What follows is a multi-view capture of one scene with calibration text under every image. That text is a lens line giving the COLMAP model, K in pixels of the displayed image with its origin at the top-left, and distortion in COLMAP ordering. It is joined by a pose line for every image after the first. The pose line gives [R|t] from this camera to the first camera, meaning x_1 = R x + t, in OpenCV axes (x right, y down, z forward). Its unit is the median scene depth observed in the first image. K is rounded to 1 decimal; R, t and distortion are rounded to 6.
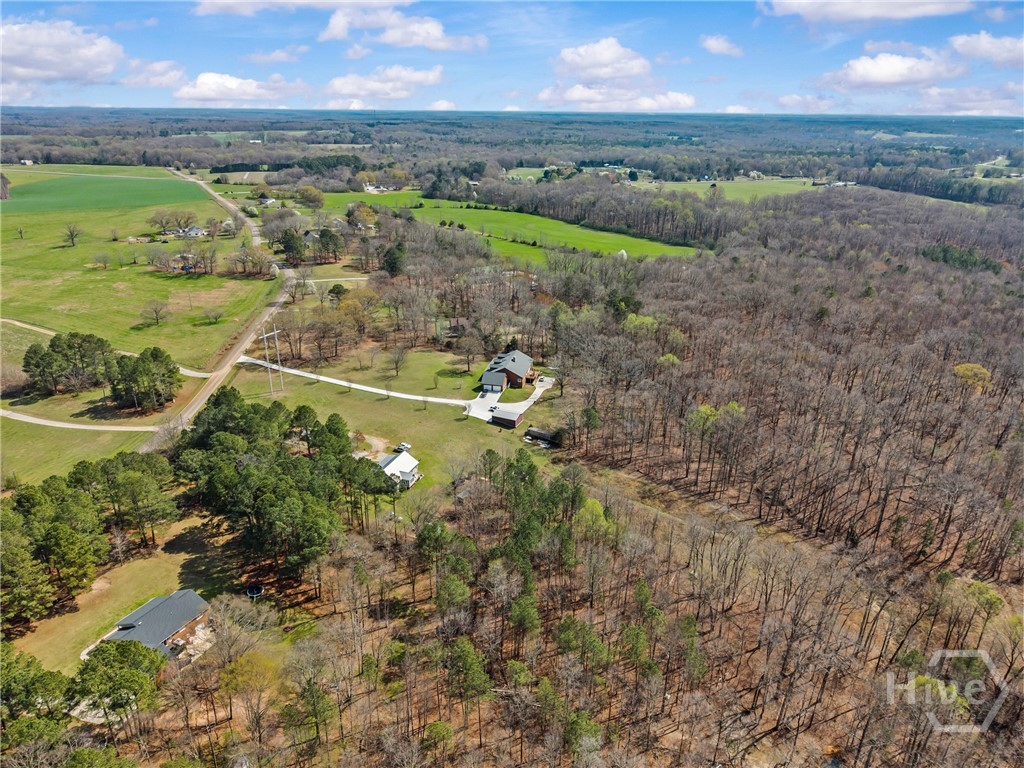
lens RADIAL K [[685.9, 0, 509.7], [0, 685.9, 376.2], [0, 0, 1]] dist [0.016186, -0.013833]
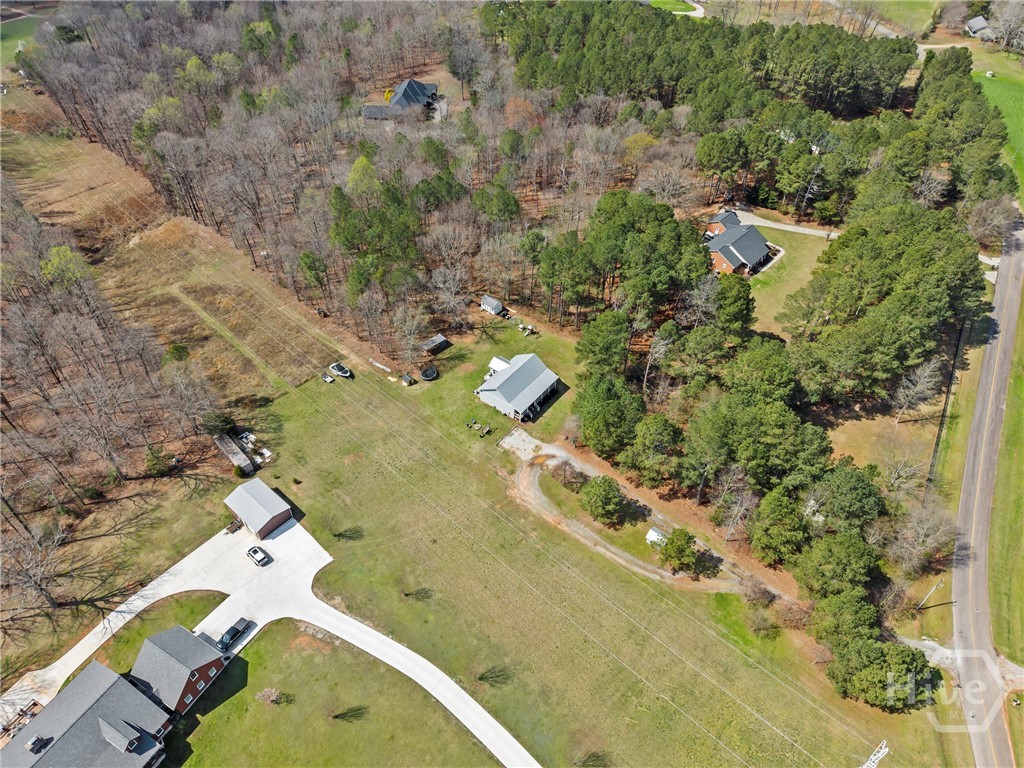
lens RADIAL K [[685.9, 0, 514.3], [0, 685.9, 389.0], [0, 0, 1]] dist [0.016186, -0.013833]
pose [[-0.958084, -0.218923, 0.184792, -0.111143], [0.080157, 0.414419, 0.906549, -0.179724], [-0.275046, 0.883363, -0.379500, 0.476612]]
